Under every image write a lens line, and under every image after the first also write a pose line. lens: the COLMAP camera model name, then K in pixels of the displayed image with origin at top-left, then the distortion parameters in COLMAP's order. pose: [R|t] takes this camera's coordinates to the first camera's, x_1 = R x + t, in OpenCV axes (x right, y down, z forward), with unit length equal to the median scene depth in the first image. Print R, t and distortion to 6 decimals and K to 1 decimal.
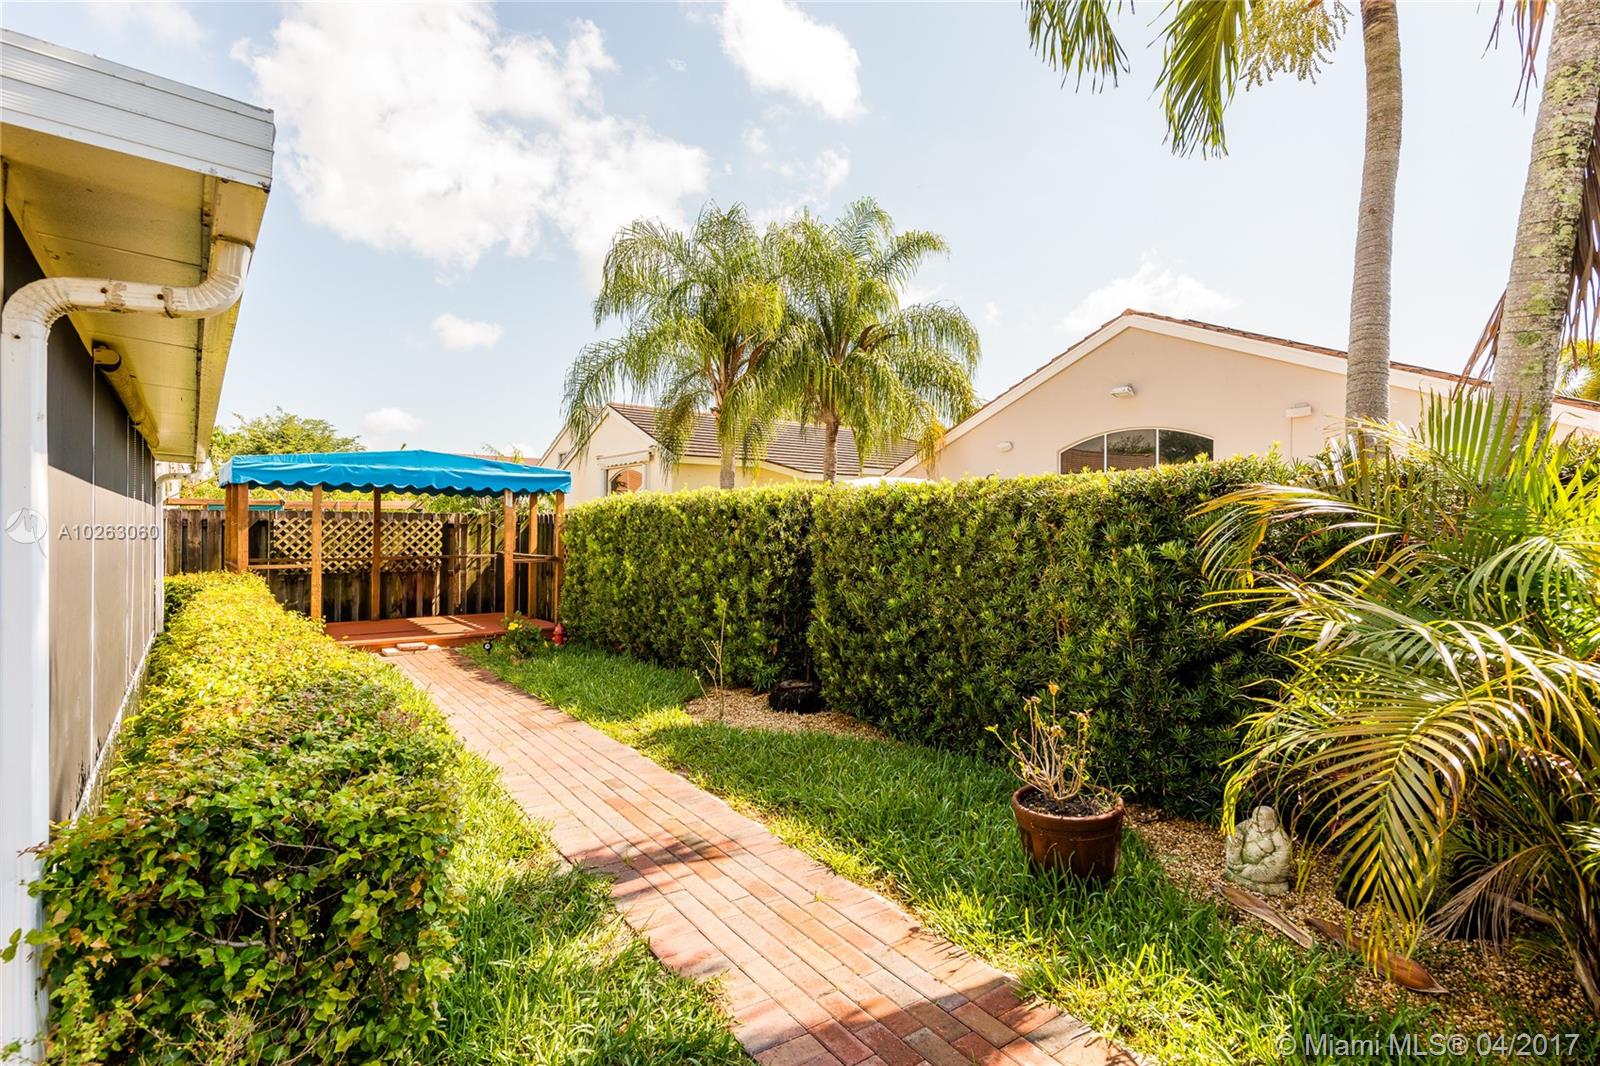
lens RADIAL K [[797.0, 0, 795.6], [0, 797.0, 529.3], [0, 0, 1]] dist [0.029496, -0.000005]
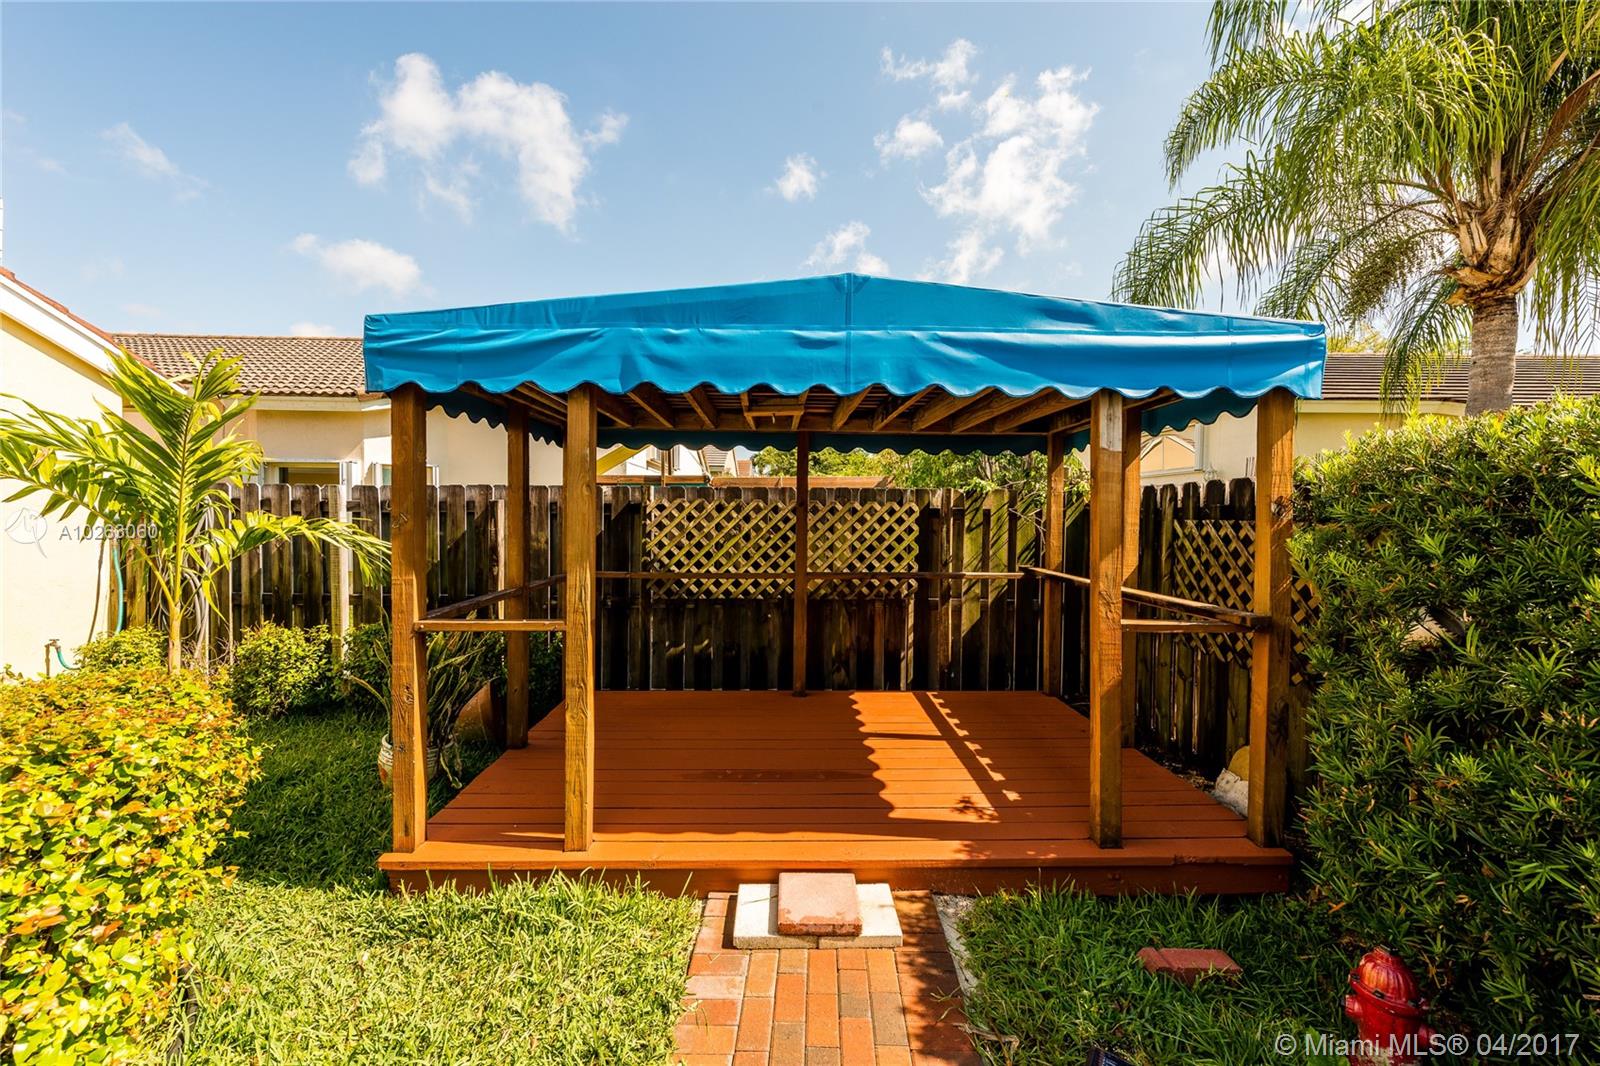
lens RADIAL K [[623.9, 0, 798.4], [0, 623.9, 527.9], [0, 0, 1]] dist [0.016299, -0.005004]
pose [[0.808155, 0.015507, -0.588766, -0.271813], [-0.005027, 0.999799, 0.019432, -0.002443], [0.588949, -0.012744, 0.808070, 0.641030]]
